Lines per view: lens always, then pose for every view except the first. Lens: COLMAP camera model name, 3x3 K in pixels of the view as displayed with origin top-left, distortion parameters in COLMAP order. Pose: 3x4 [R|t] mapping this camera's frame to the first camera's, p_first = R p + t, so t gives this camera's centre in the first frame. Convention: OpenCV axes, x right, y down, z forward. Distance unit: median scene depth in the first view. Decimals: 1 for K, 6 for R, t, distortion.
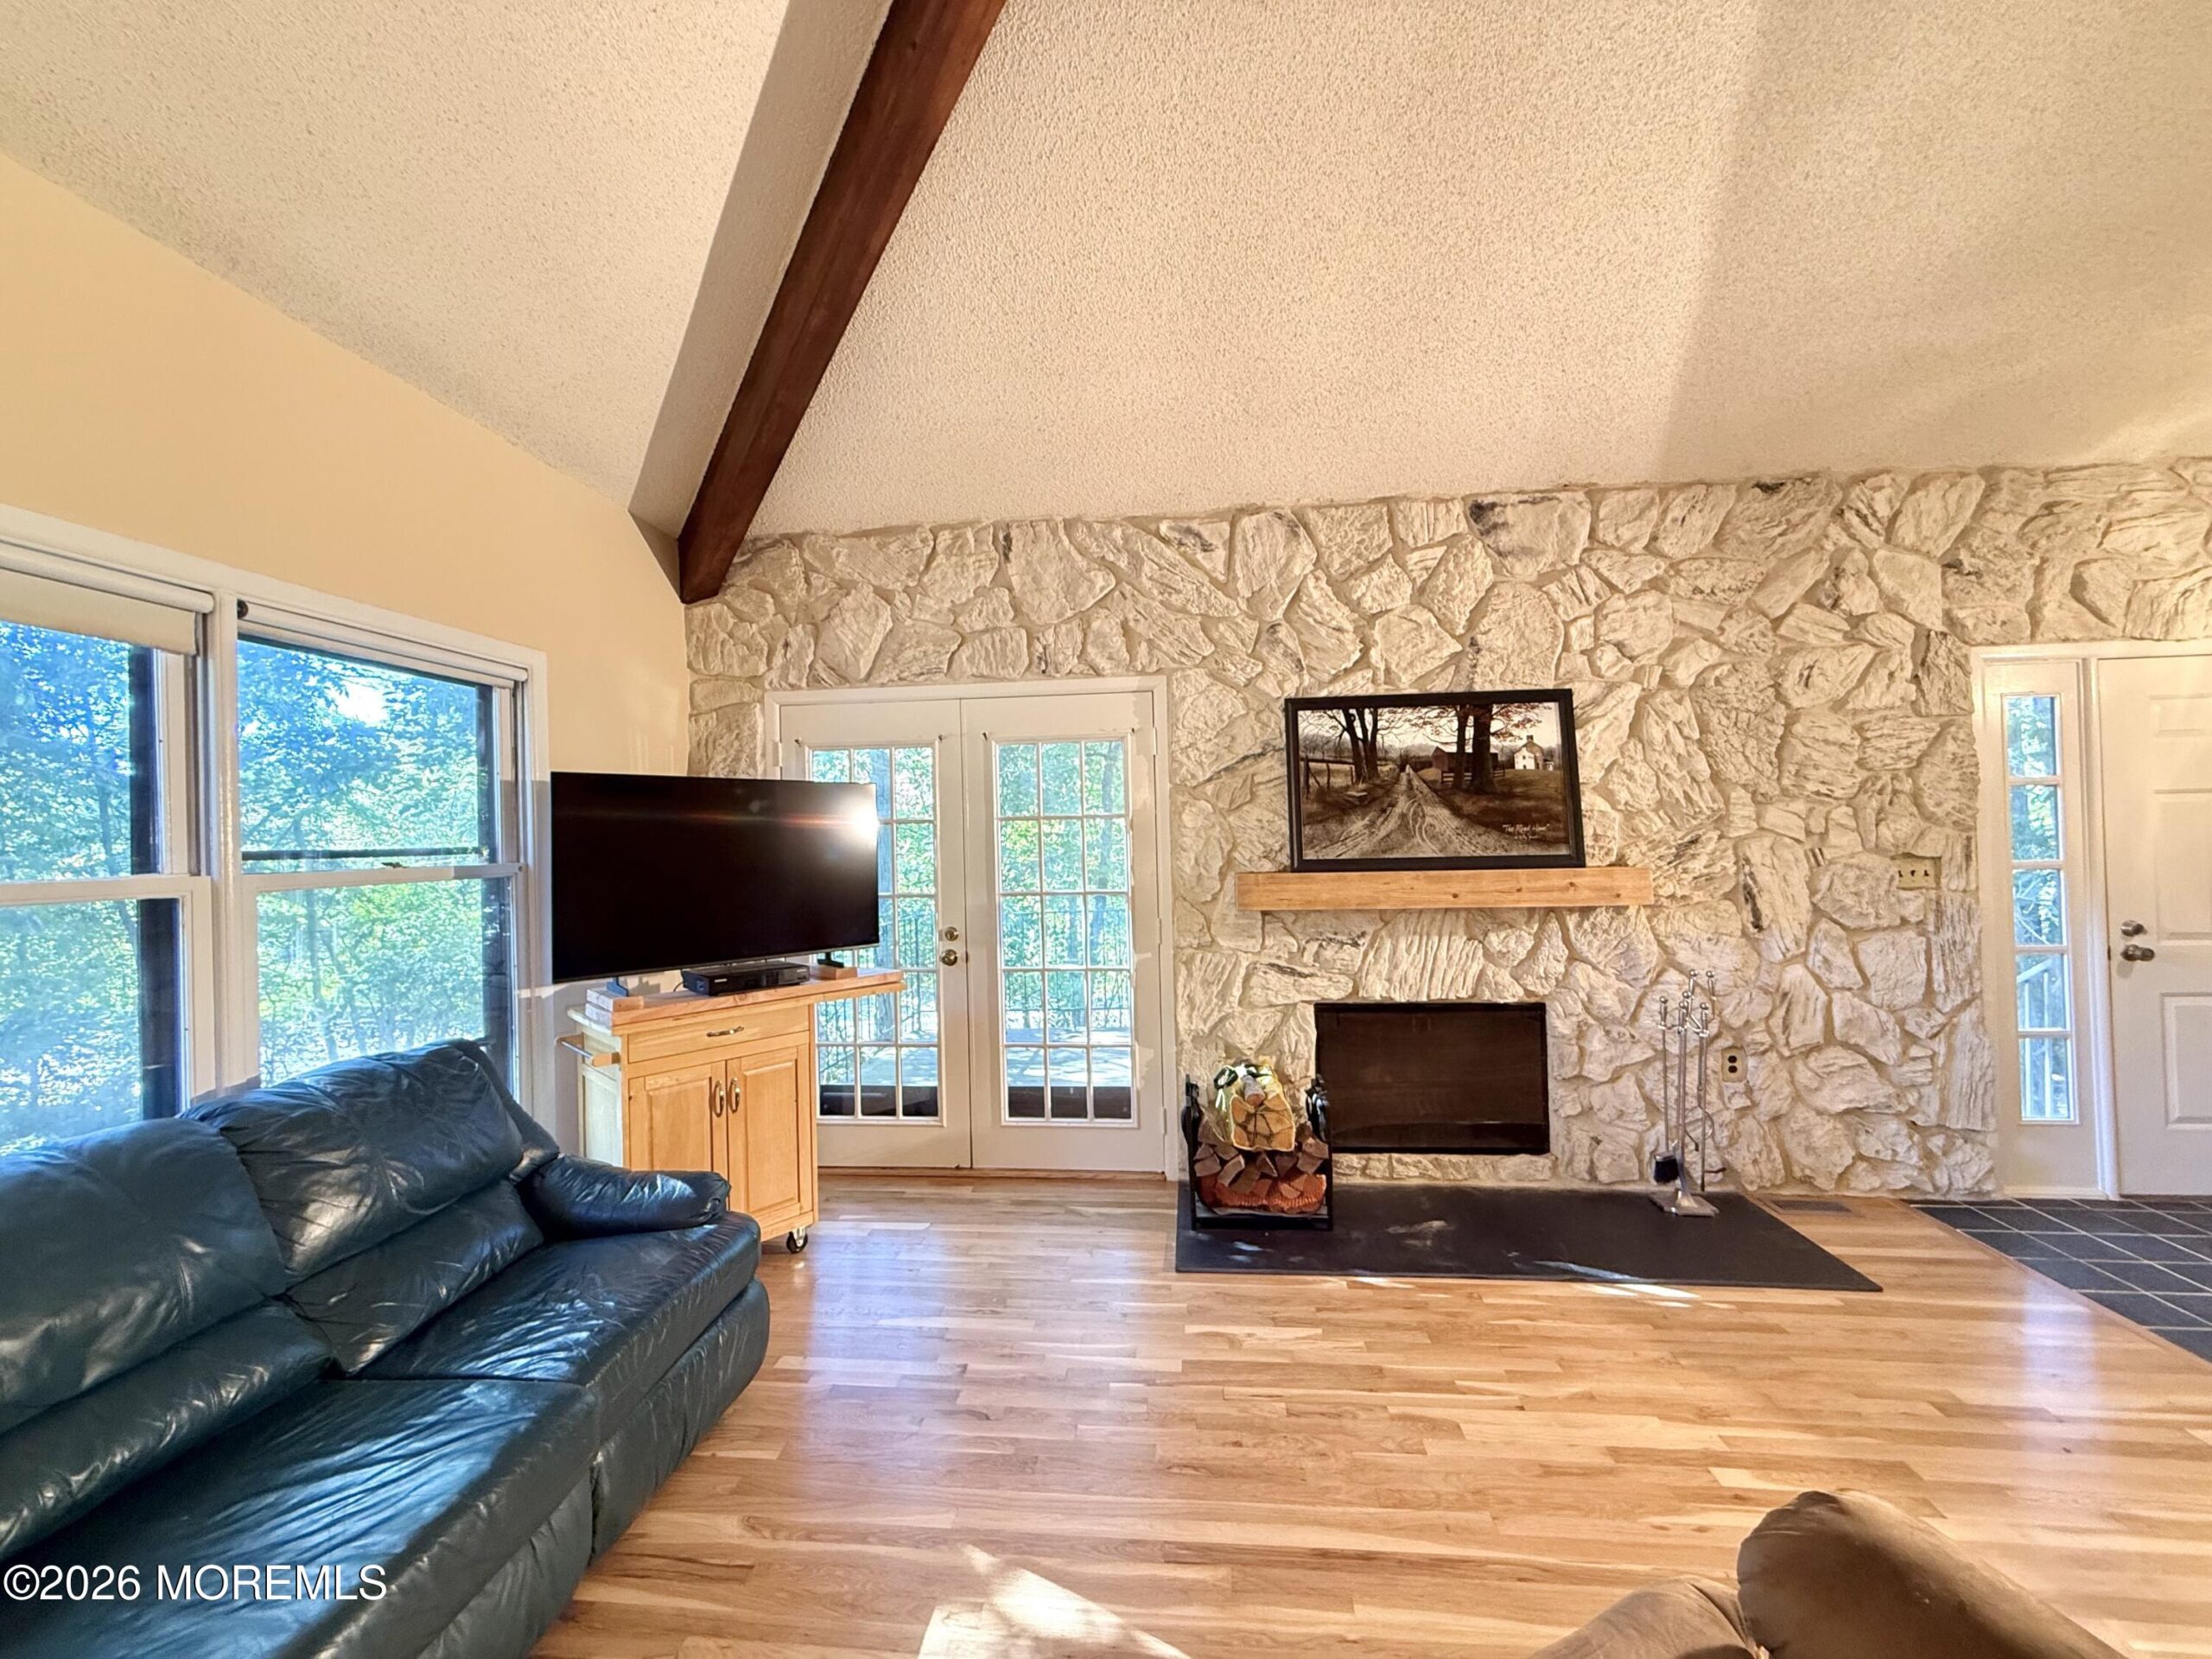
lens RADIAL K [[881.3, 0, 1109.2], [0, 881.3, 831.0], [0, 0, 1]] dist [0.000413, 0.000060]
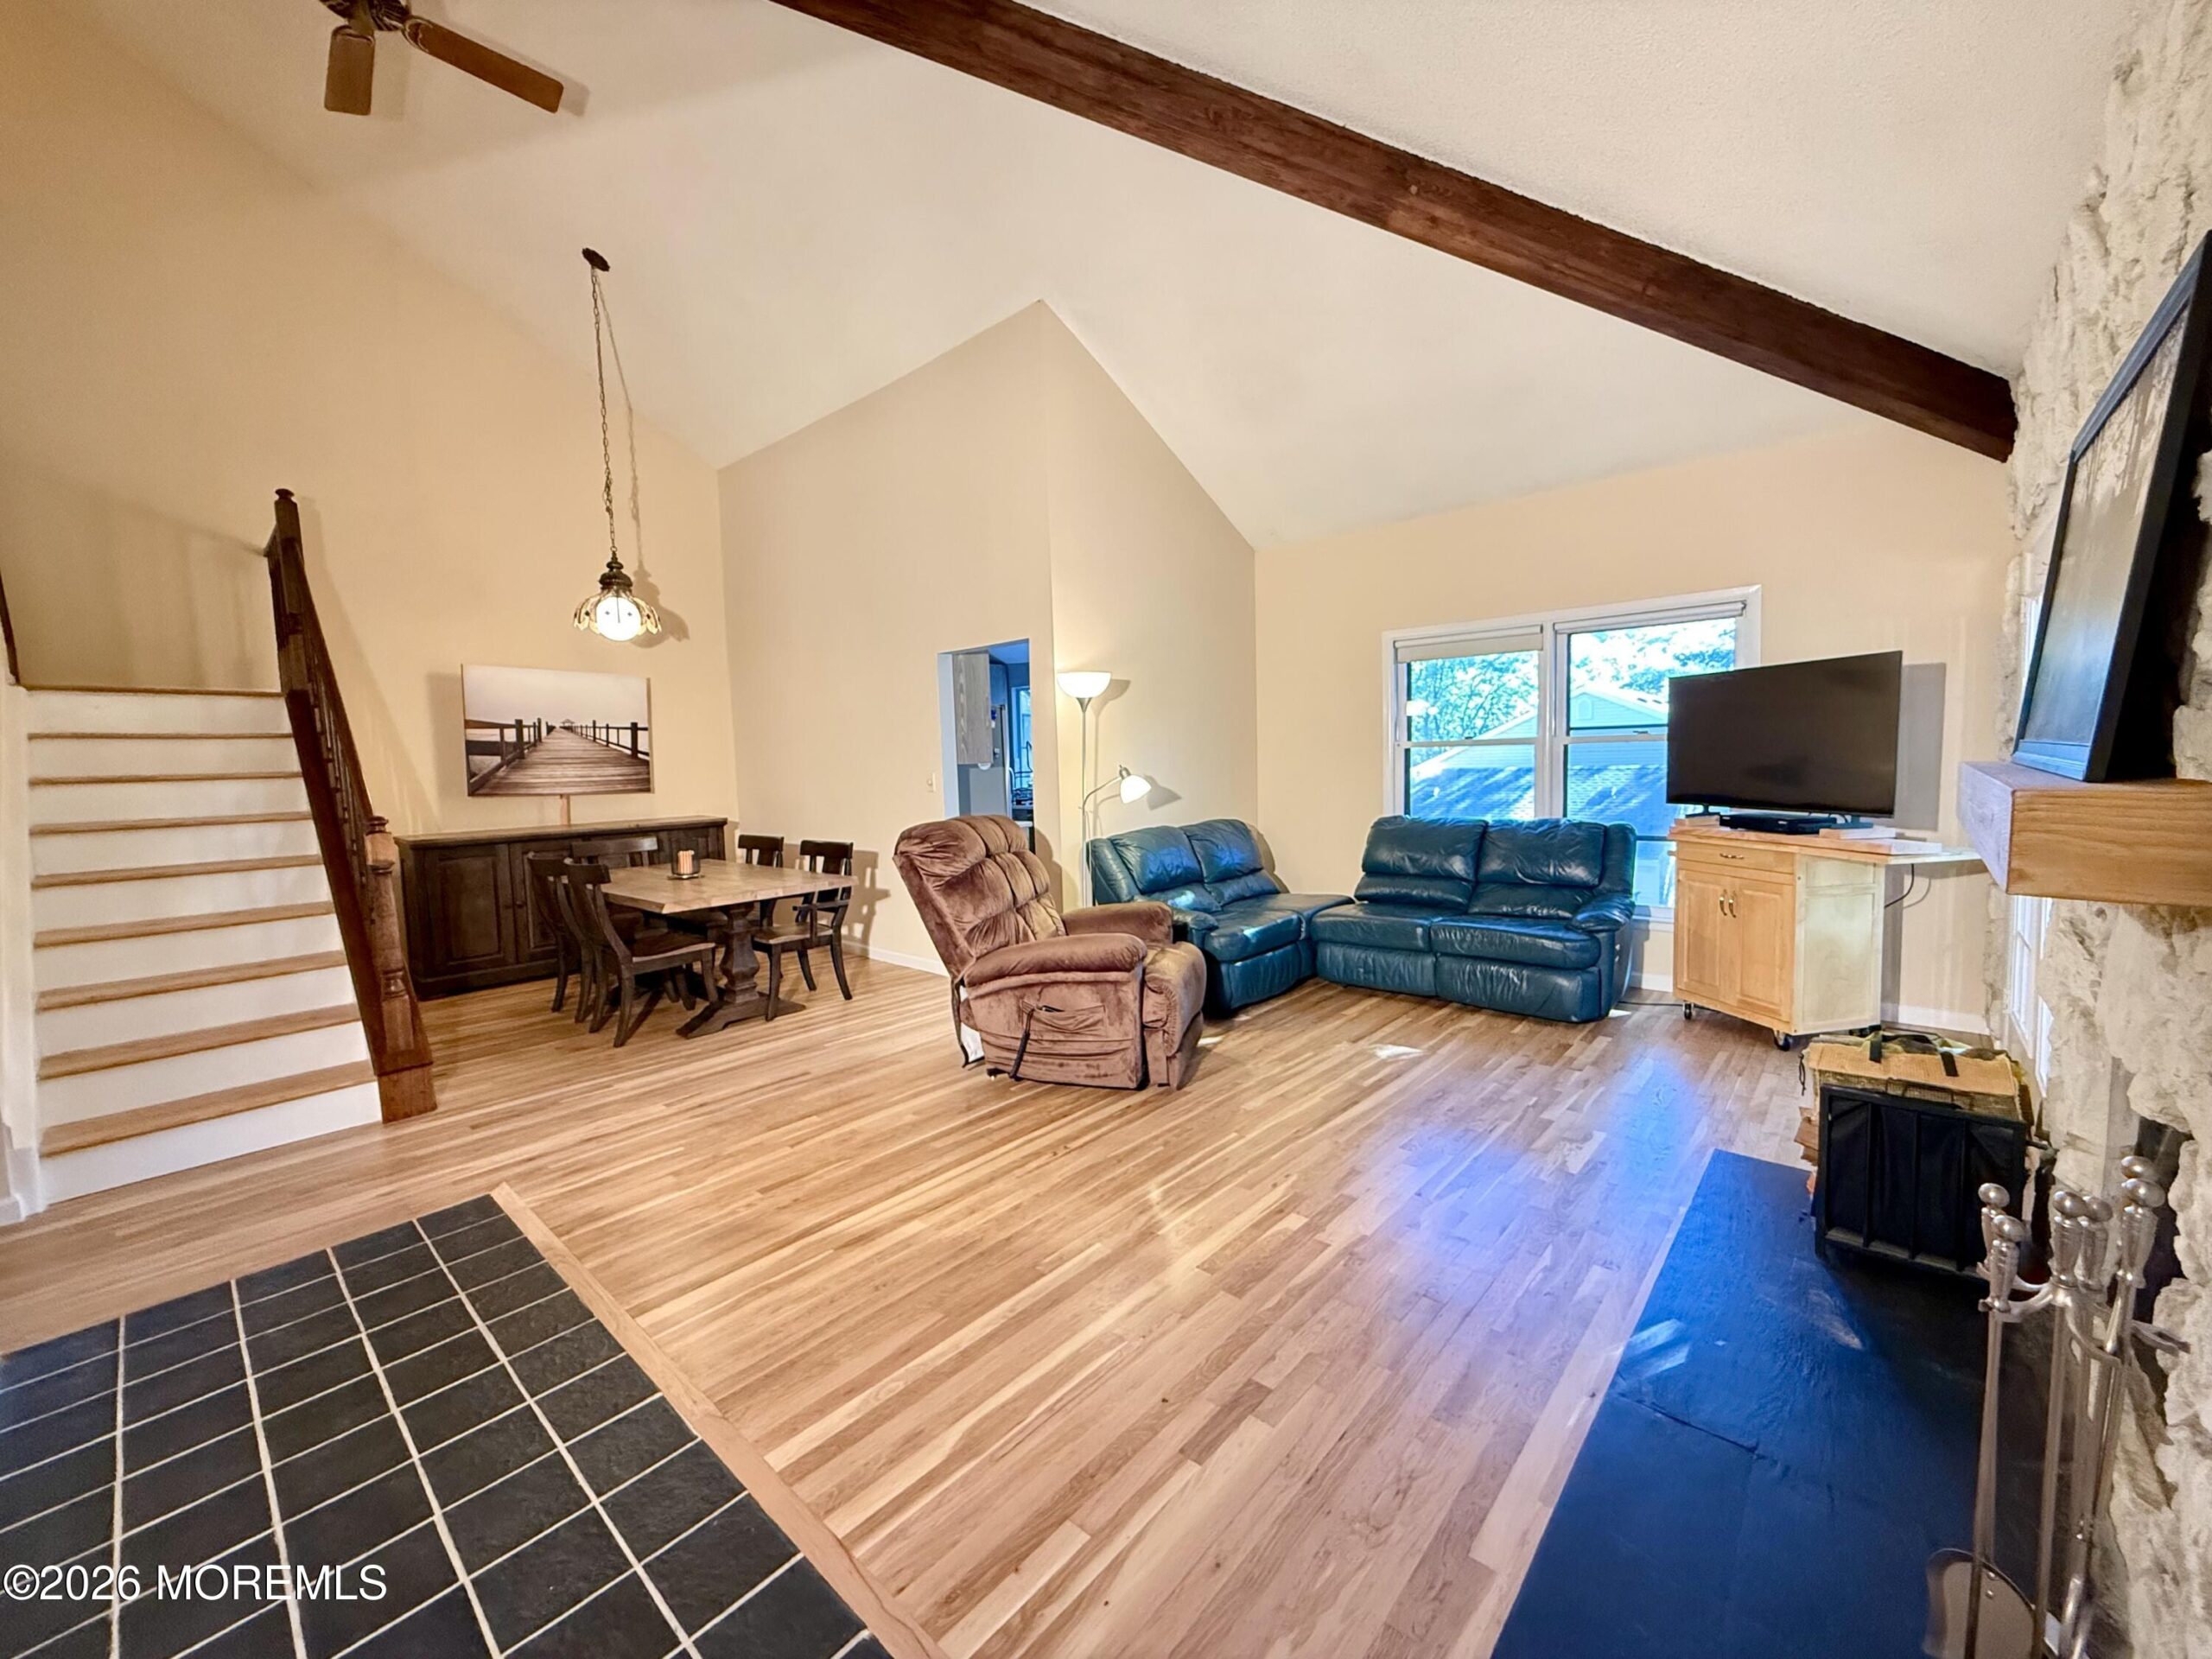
lens RADIAL K [[881.3, 0, 1103.0], [0, 881.3, 829.1], [0, 0, 1]] dist [0.000413, 0.000060]
pose [[-0.593956, 0.106606, -0.797403, 1.060298], [0.047929, 0.994110, 0.097203, 0.004025], [0.803069, 0.019515, -0.595567, 0.876459]]
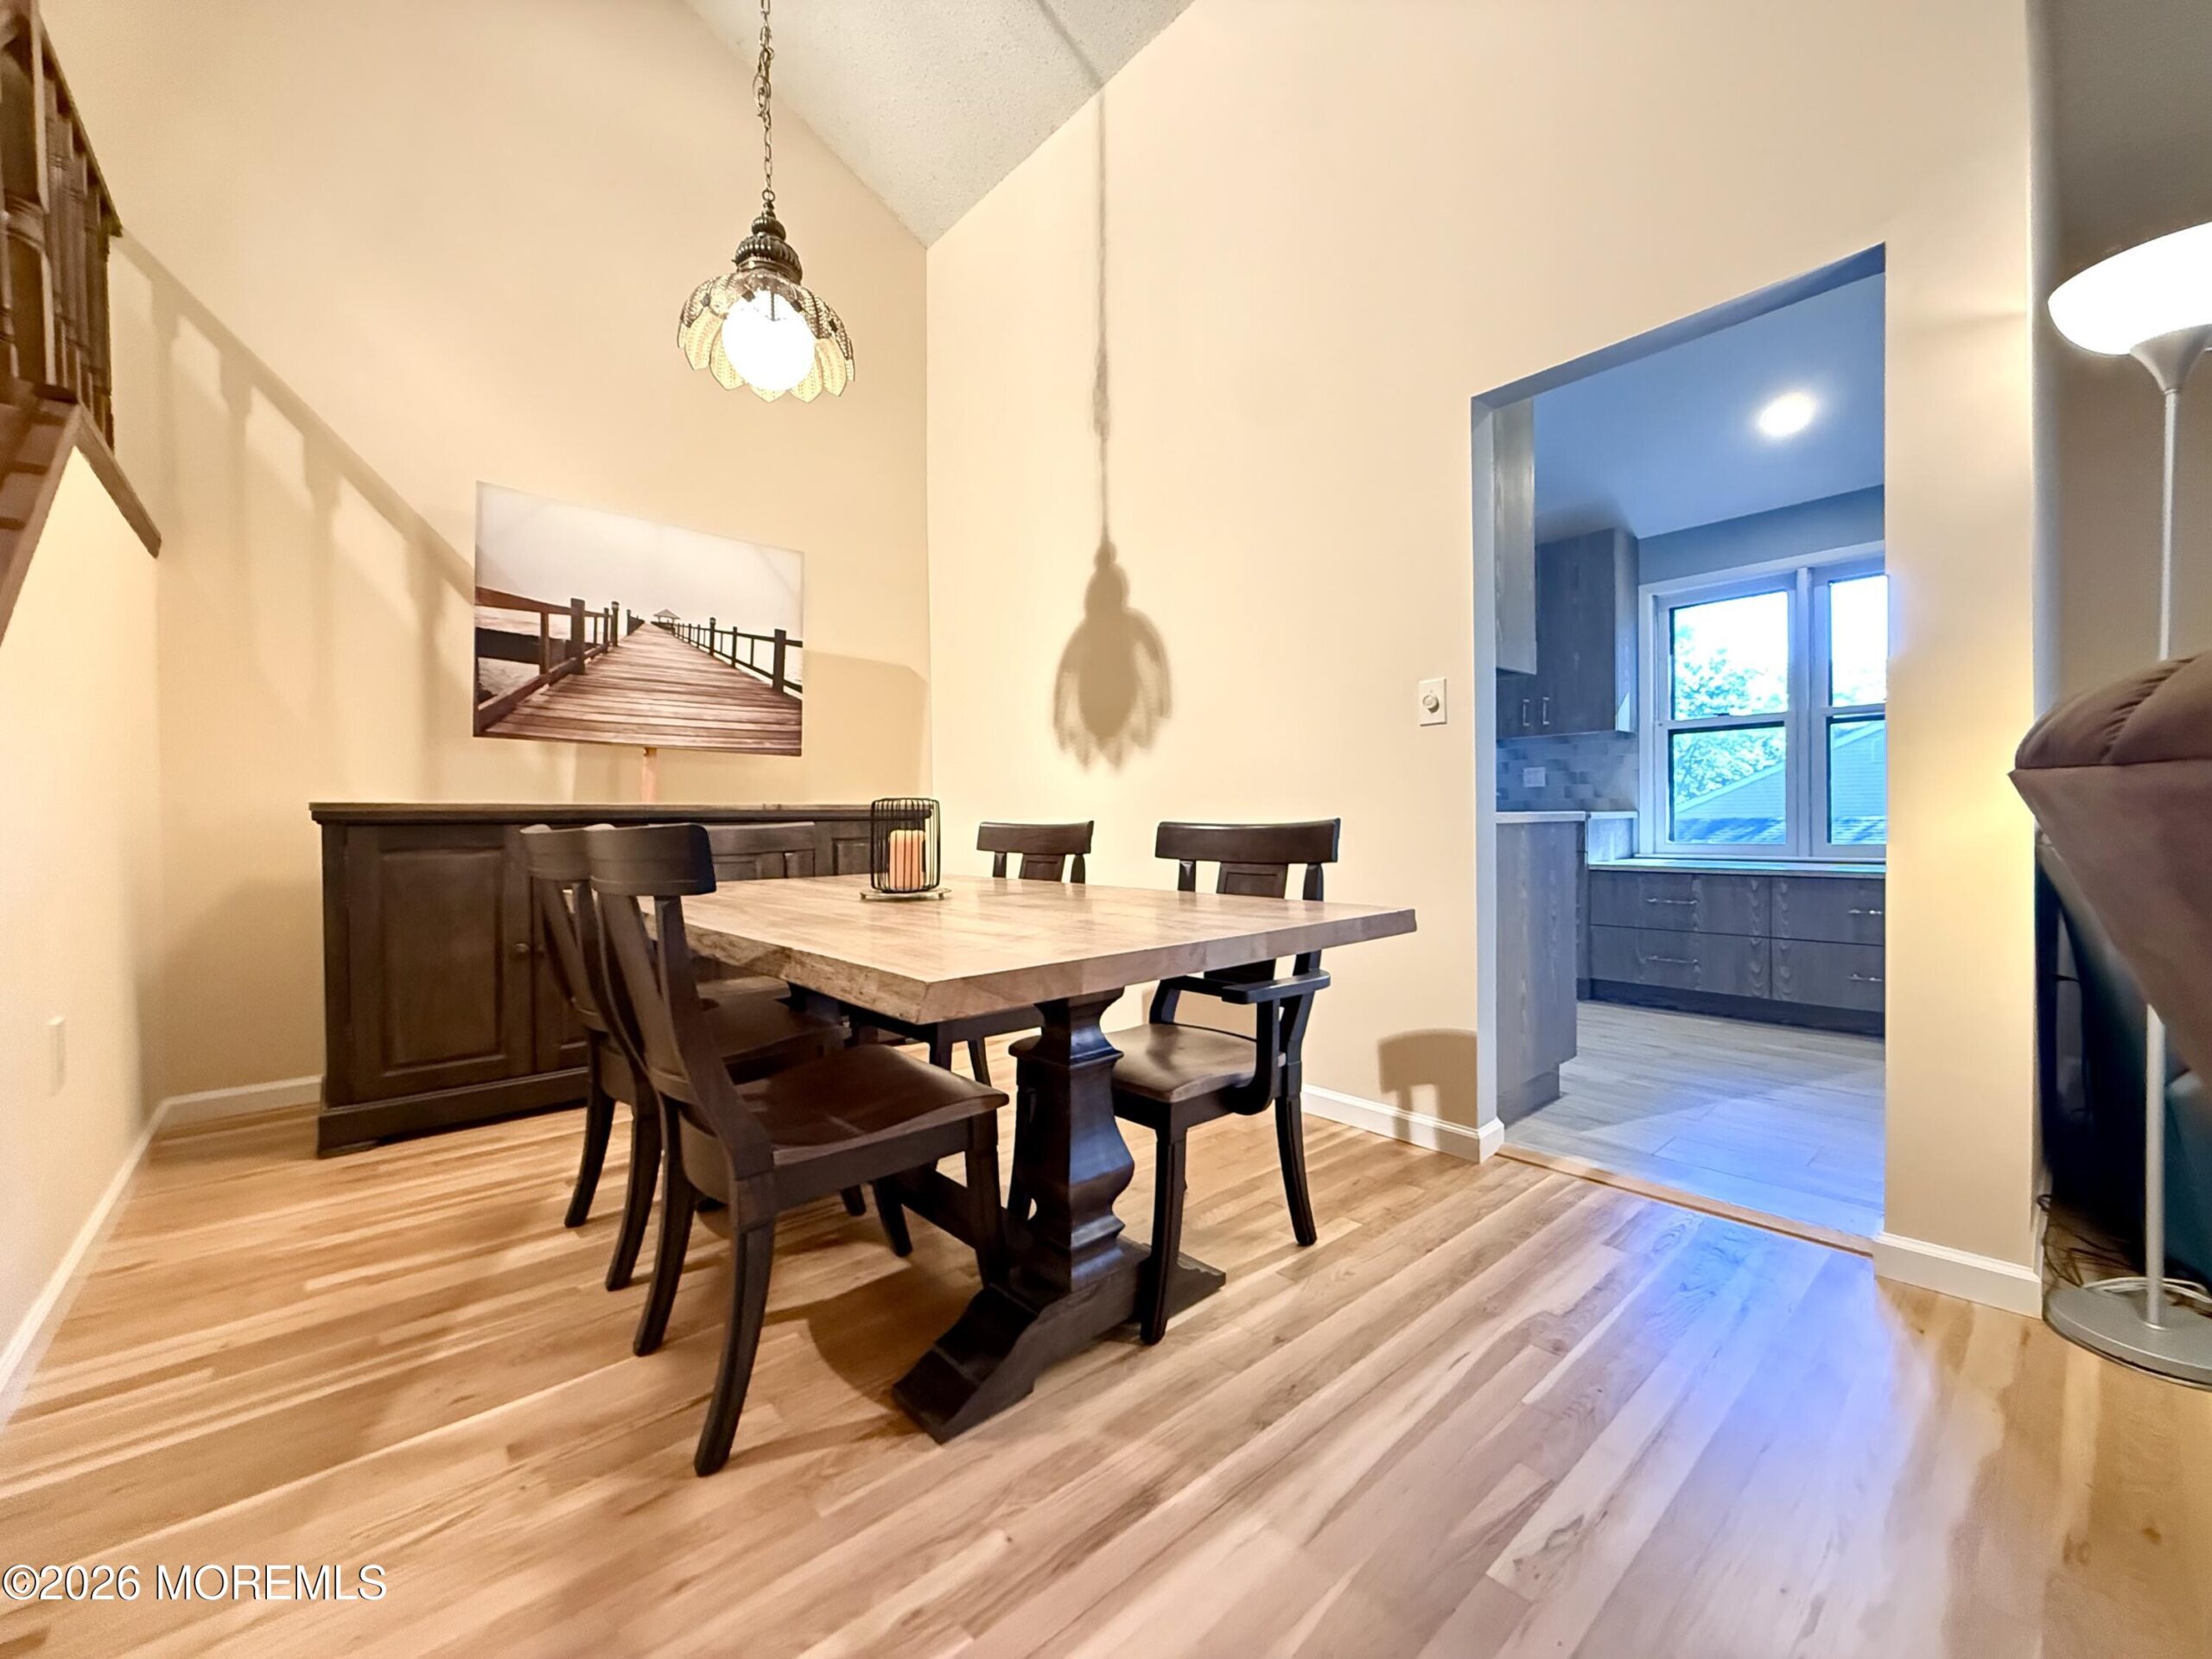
lens RADIAL K [[881.3, 0, 1102.1], [0, 881.3, 826.9], [0, 0, 1]] dist [0.000413, 0.000060]
pose [[-0.681080, 0.037838, -0.731231, 0.633817], [0.031031, 0.999258, 0.022804, 0.140697], [0.731552, -0.007160, -0.681748, -0.085595]]
